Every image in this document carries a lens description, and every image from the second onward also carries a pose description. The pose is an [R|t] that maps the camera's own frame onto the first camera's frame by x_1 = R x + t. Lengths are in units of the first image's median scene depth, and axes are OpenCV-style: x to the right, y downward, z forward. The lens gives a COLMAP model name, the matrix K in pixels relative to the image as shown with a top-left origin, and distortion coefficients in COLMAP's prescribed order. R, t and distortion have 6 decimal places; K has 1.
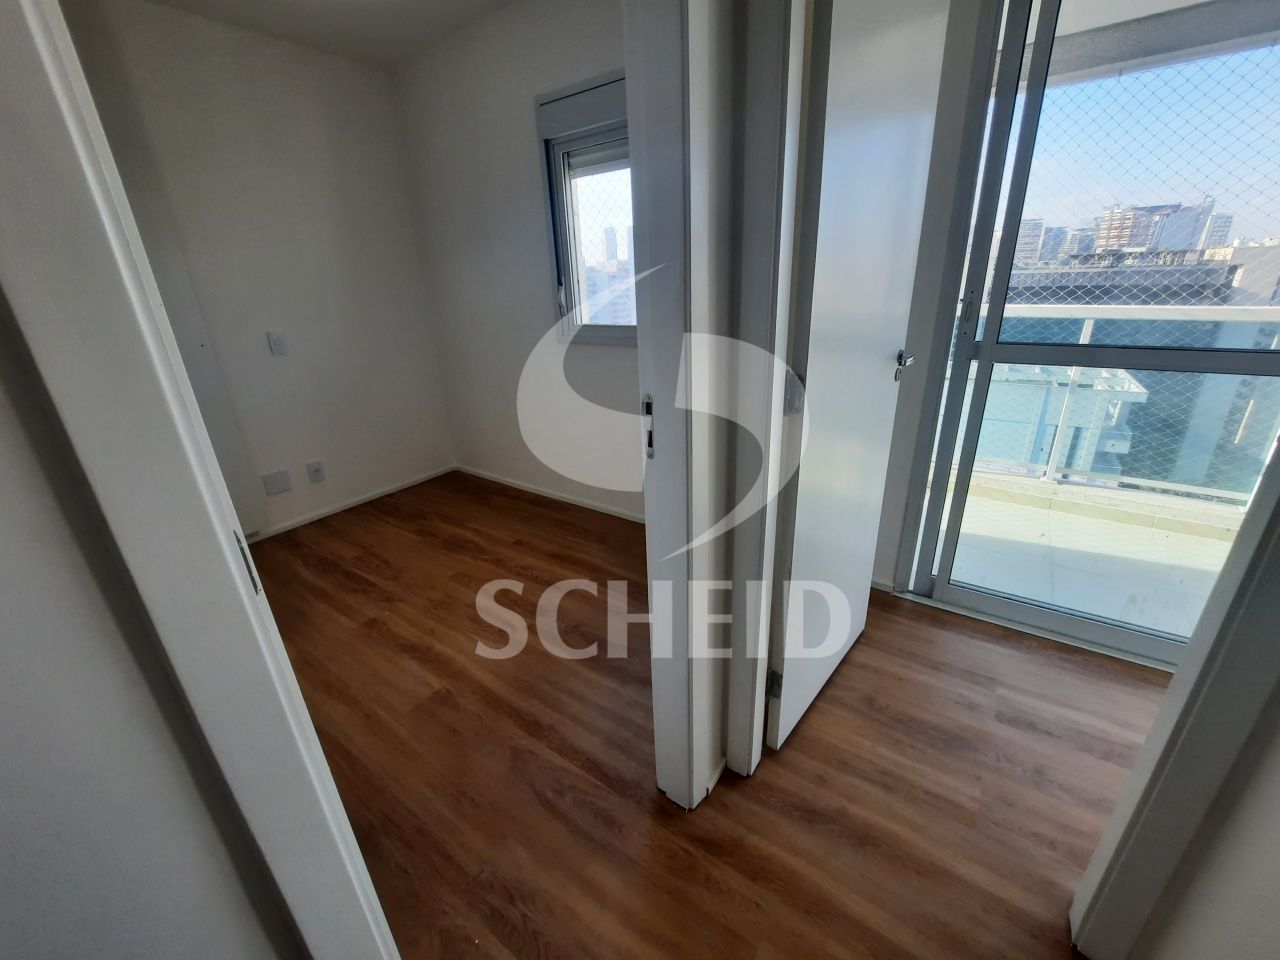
lens RADIAL K [[512.7, 0, 640.9], [0, 512.7, 481.3], [0, 0, 1]] dist [-0.010694, -0.002238]
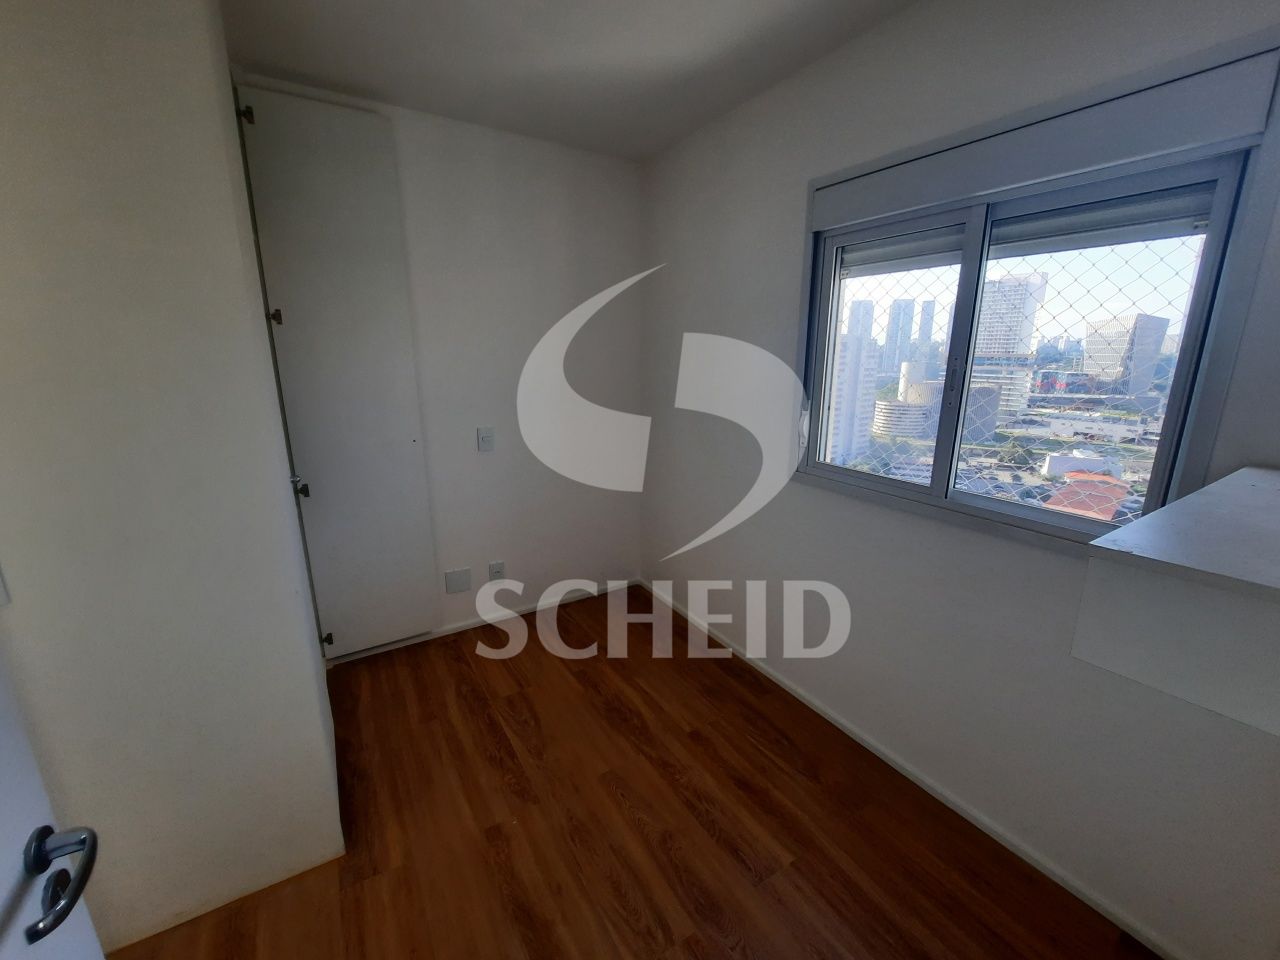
lens RADIAL K [[512.7, 0, 641.7], [0, 512.7, 474.7], [0, 0, 1]] dist [-0.010694, -0.002238]
pose [[0.925449, 0.125666, -0.357423, -0.104141], [-0.172445, 0.979720, -0.102039, -0.183431], [0.337352, 0.156068, 0.928351, 0.249075]]
